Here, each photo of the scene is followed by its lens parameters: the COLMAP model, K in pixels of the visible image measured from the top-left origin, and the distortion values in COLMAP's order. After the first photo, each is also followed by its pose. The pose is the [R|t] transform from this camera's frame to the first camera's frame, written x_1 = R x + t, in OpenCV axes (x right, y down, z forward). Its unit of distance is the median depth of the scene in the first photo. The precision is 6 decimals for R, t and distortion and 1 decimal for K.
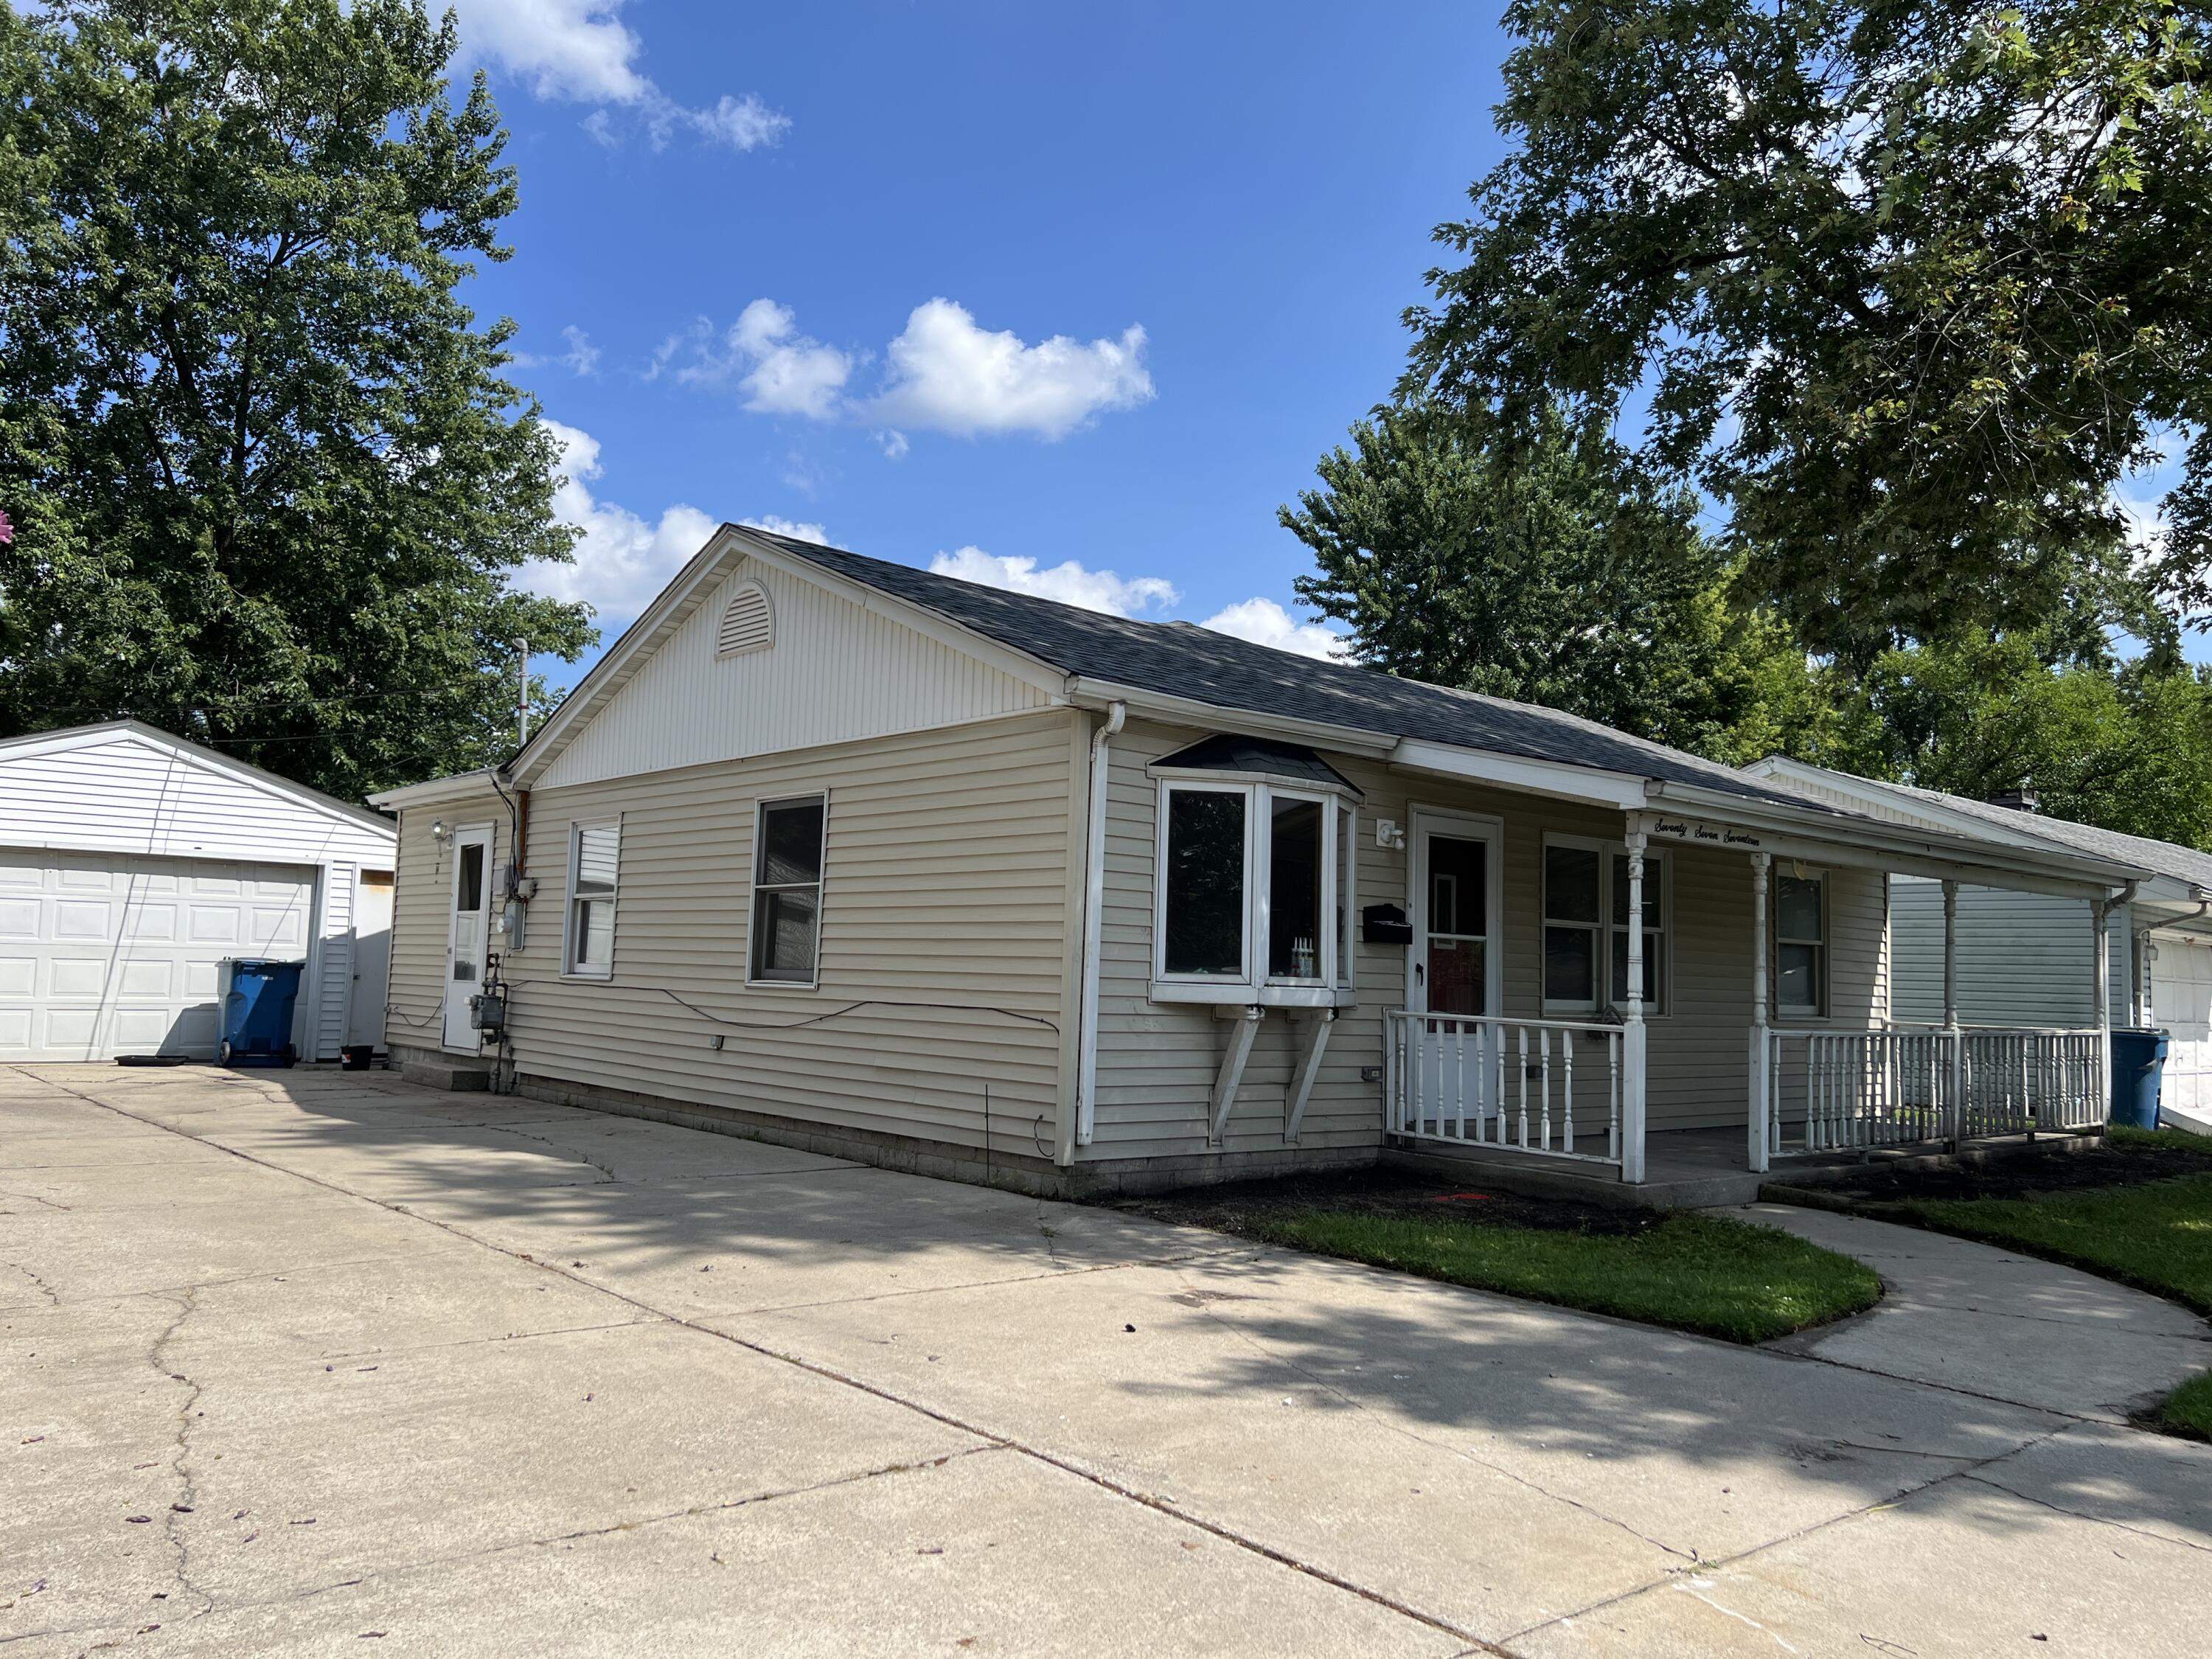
lens RADIAL K [[1673.3, 0, 1115.9], [0, 1673.3, 832.9], [0, 0, 1]] dist [0.128979, -0.225628]
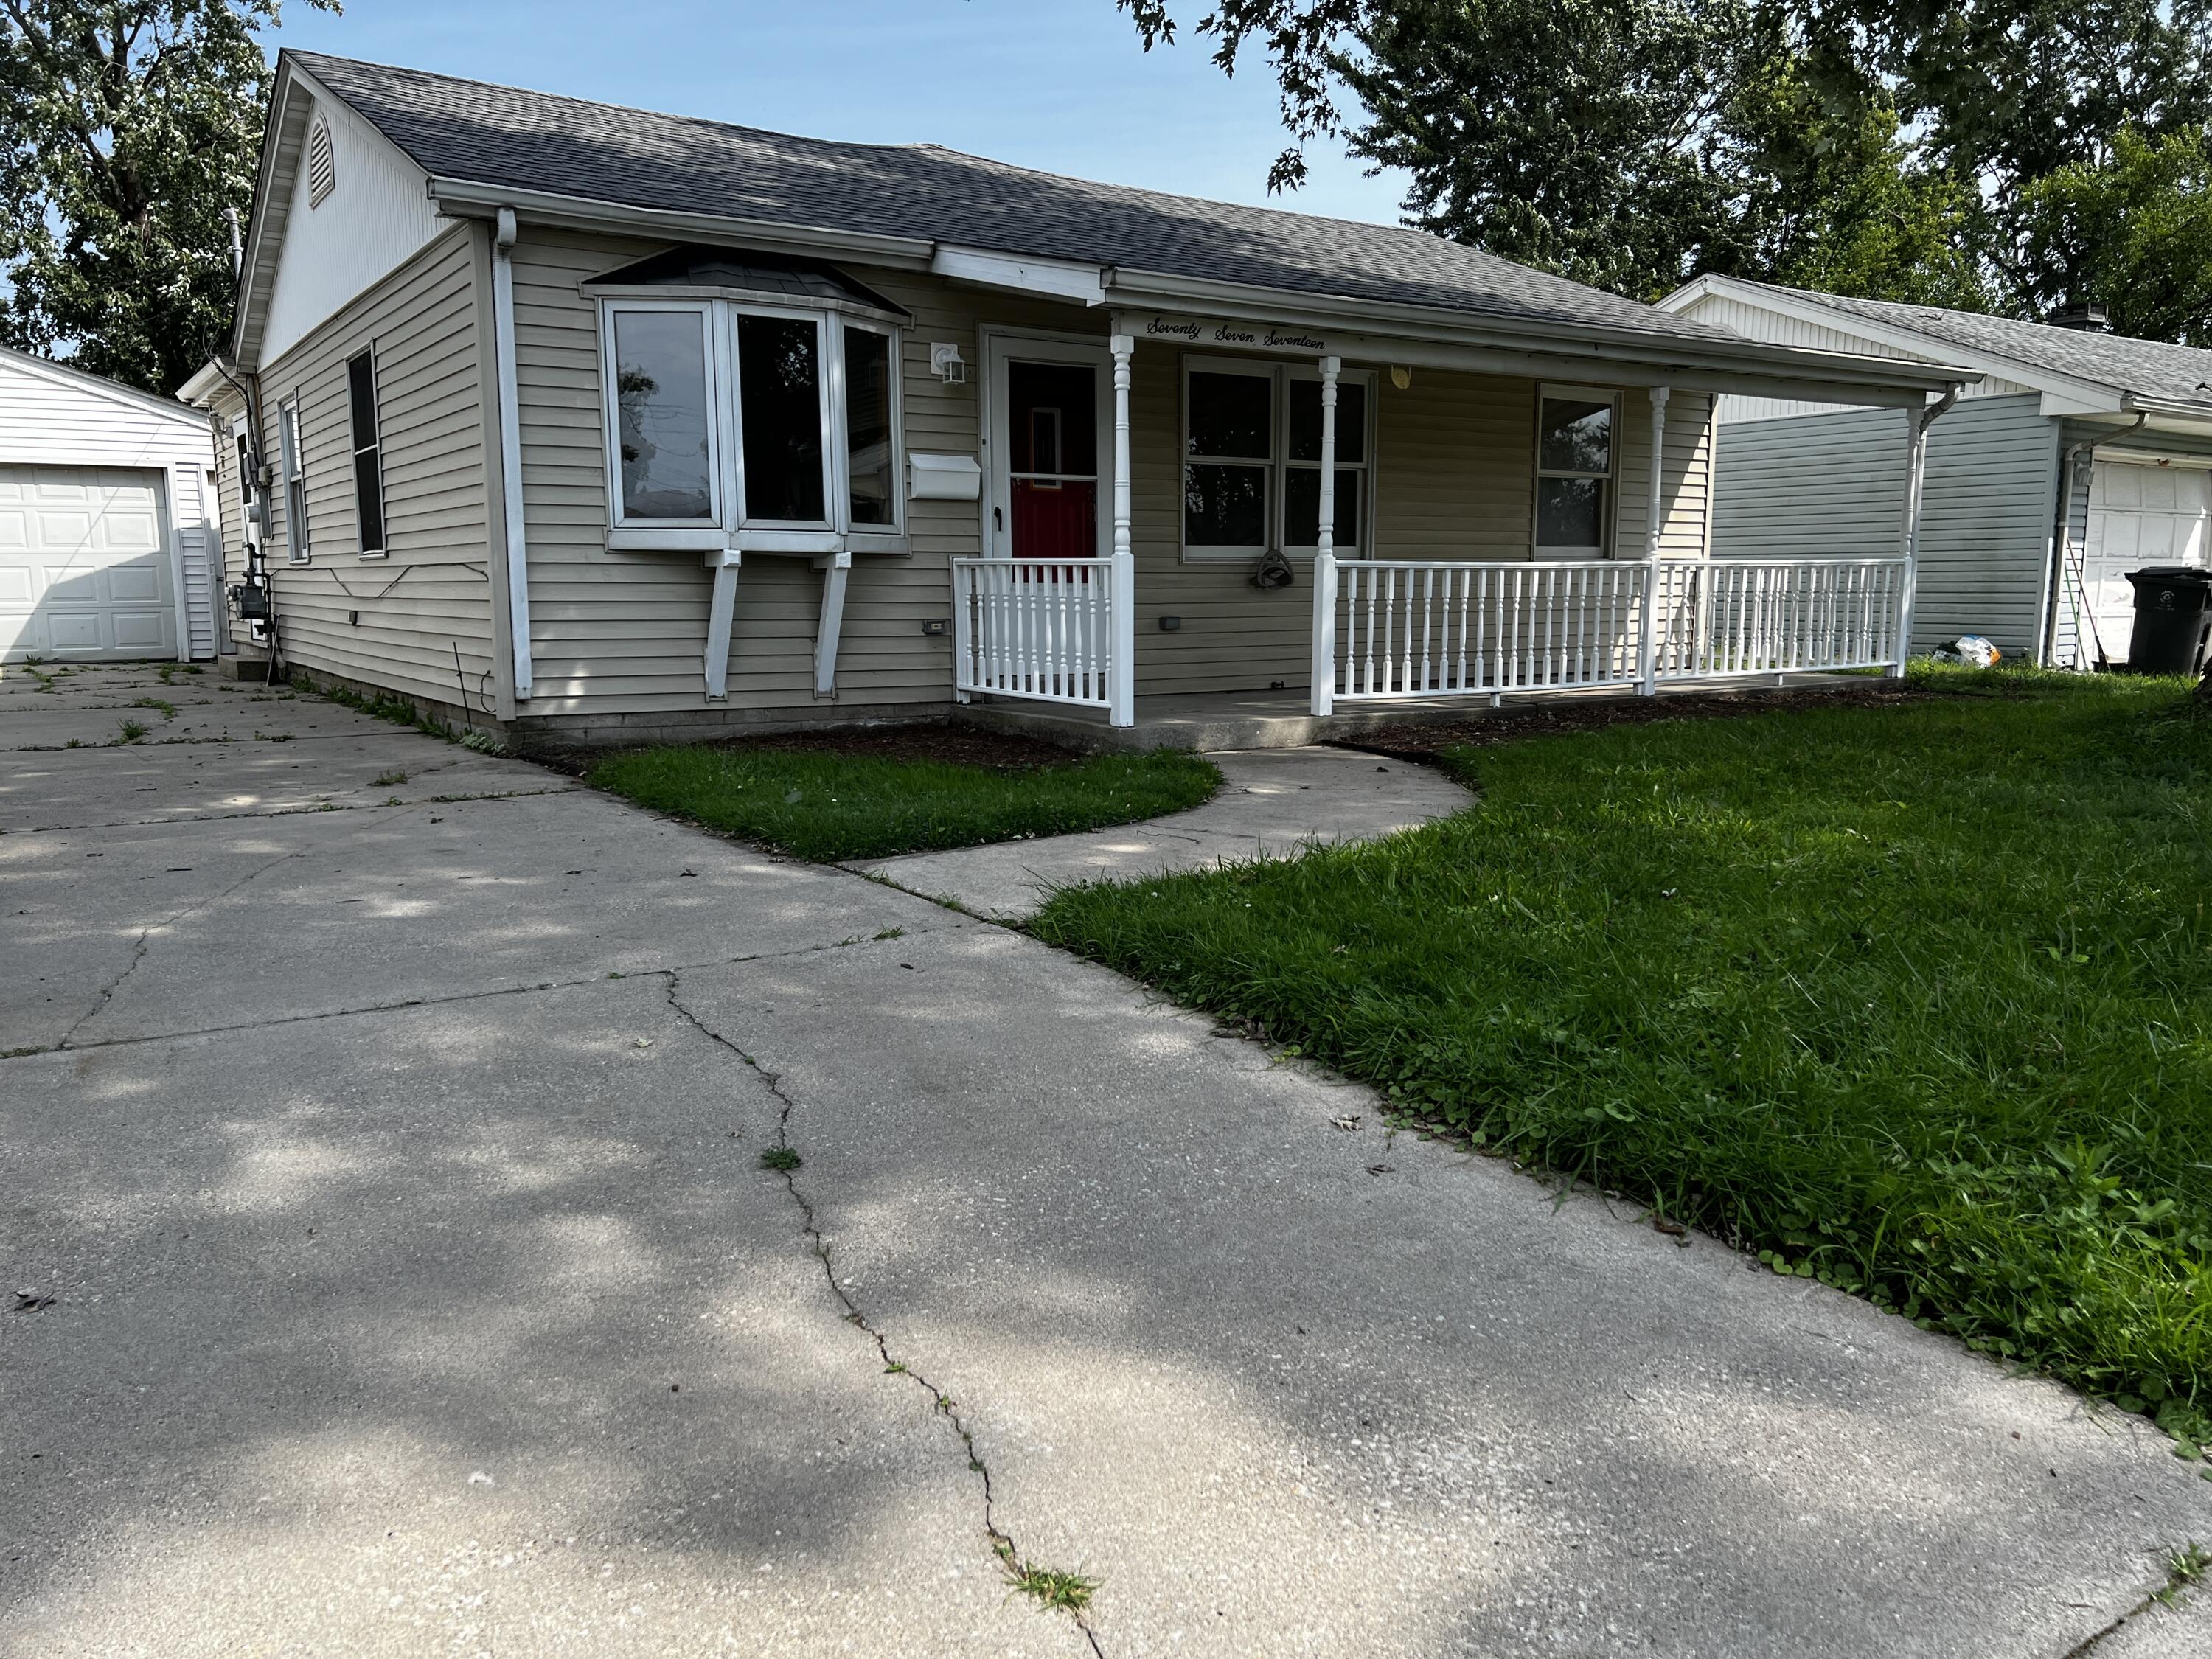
lens RADIAL K [[1673.3, 0, 1115.9], [0, 1673.3, 832.9], [0, 0, 1]] dist [0.128979, -0.225628]
pose [[0.990859, -0.015469, -0.134013, 0.363465], [0.045417, 0.973664, 0.223419, 0.048300], [0.127028, -0.227463, 0.965466, 0.074294]]
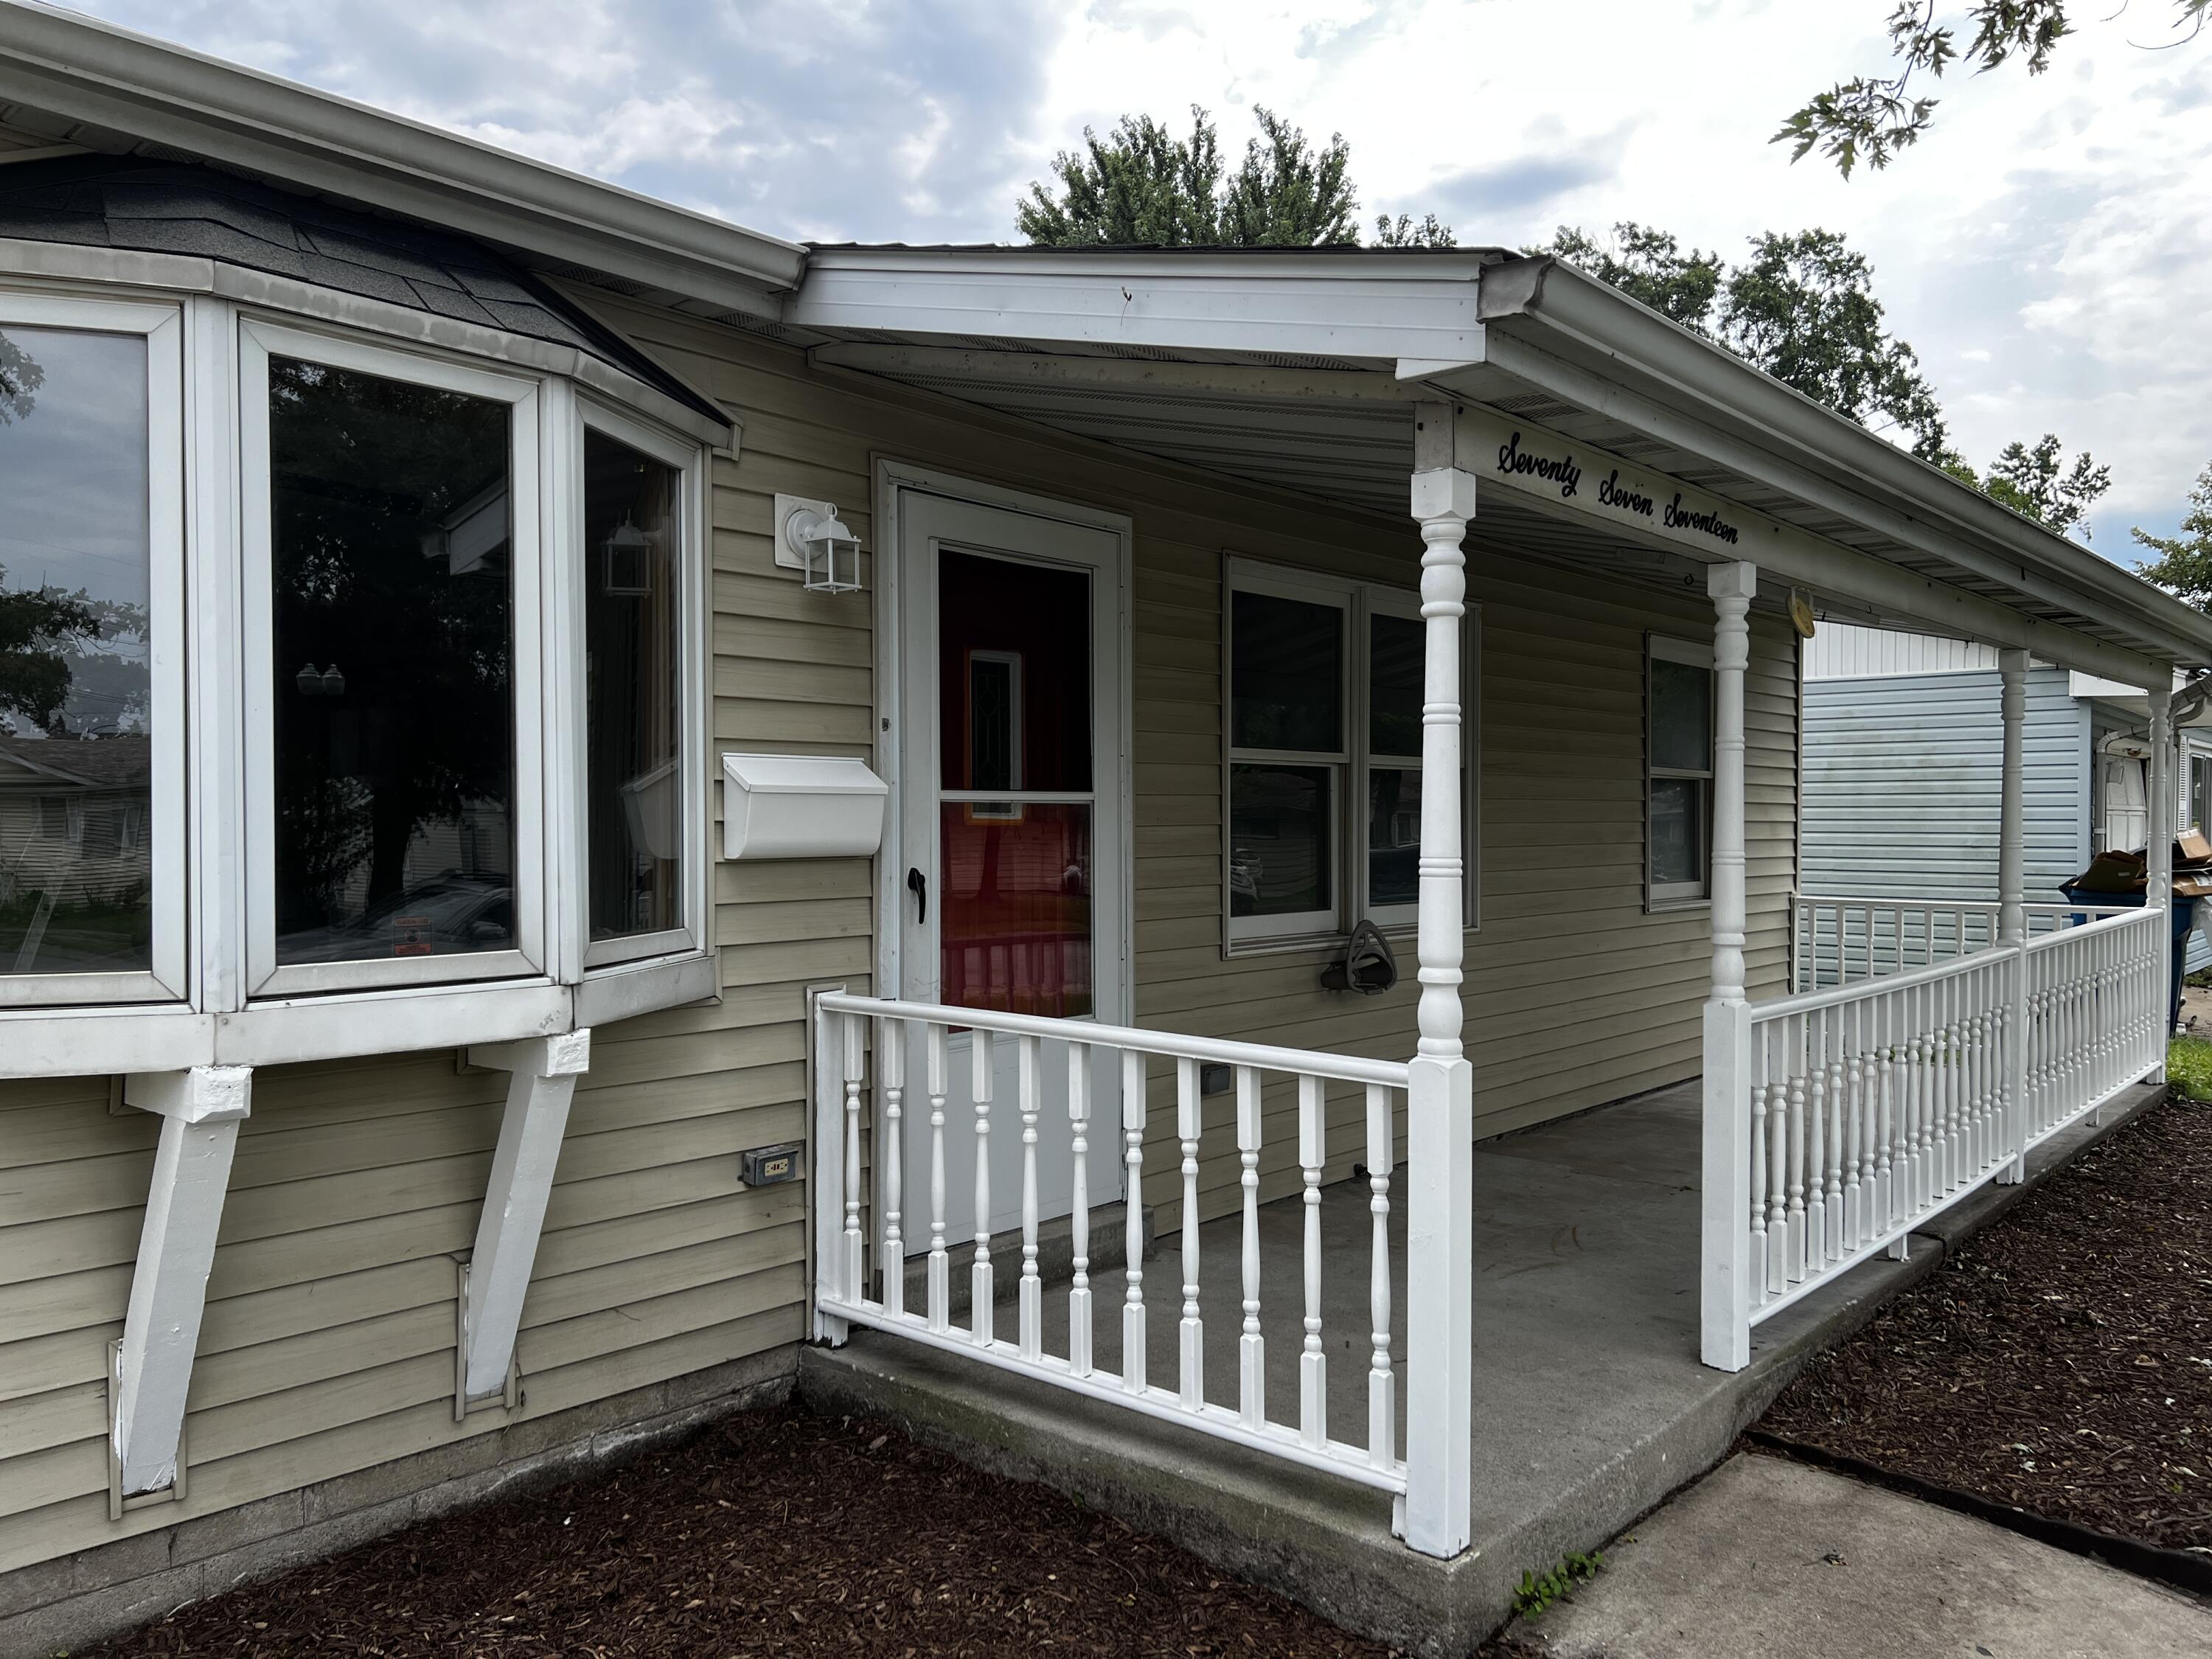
lens RADIAL K [[1660.2, 0, 1124.7], [0, 1660.2, 828.3], [0, 0, 1]] dist [0.105332, -0.127599]
pose [[0.989386, -0.032434, 0.141646, 0.173654], [0.018935, 0.995237, 0.095629, 0.030973], [-0.144073, -0.091932, 0.985287, 0.598349]]
